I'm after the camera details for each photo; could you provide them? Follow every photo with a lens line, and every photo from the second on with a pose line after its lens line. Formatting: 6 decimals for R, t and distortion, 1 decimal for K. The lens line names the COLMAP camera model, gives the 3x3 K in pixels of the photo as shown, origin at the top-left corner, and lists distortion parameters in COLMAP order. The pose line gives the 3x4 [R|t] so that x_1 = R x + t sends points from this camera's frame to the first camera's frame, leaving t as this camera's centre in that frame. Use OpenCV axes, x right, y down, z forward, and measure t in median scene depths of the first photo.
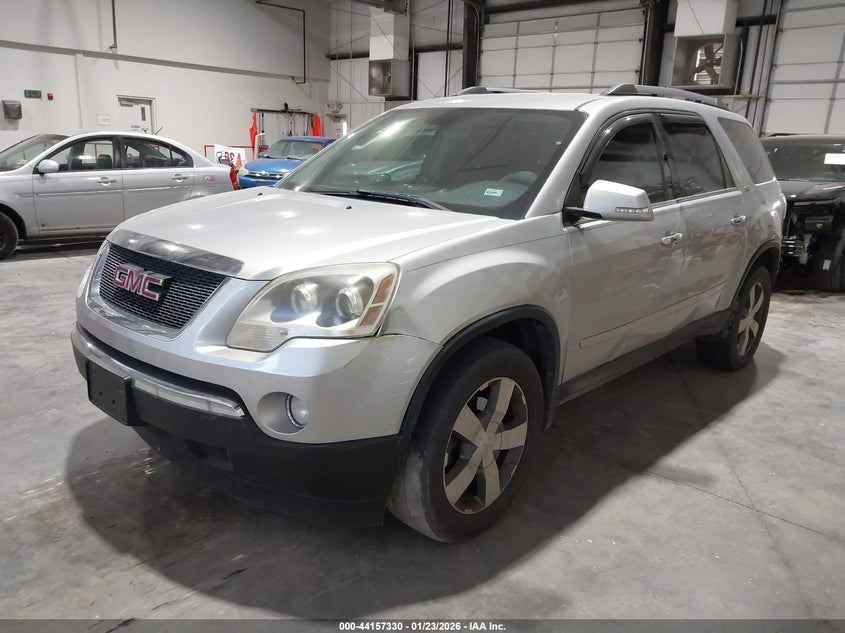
lens RADIAL K [[670.6, 0, 417.4], [0, 670.6, 316.9], [0, 0, 1]] dist [0.009579, -0.001902]
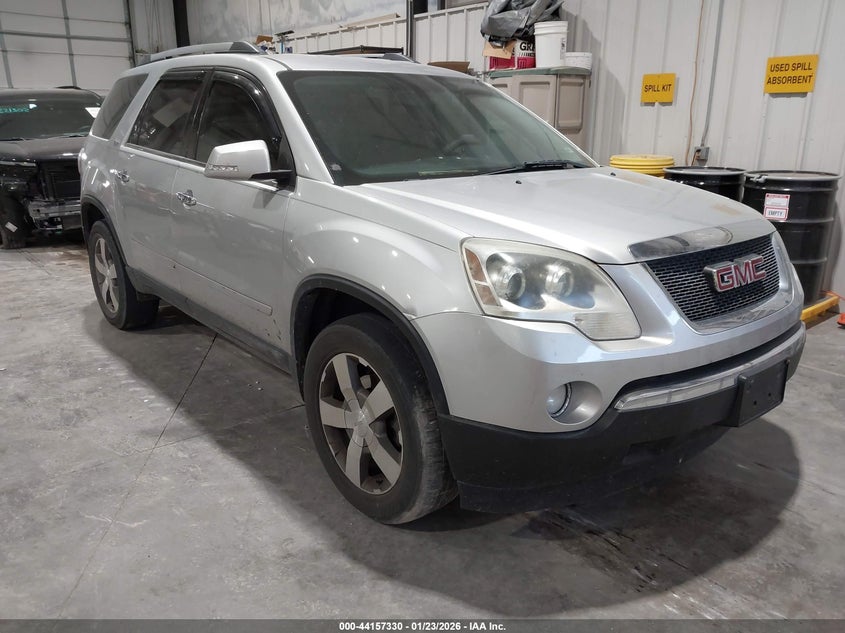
lens RADIAL K [[670.6, 0, 423.6], [0, 670.6, 312.5], [0, 0, 1]] dist [0.009579, -0.001902]
pose [[0.128584, -0.318829, 0.939050, -1.605769], [0.257169, 0.925237, 0.278926, -0.437607], [-0.957774, 0.205629, 0.200964, 1.456163]]
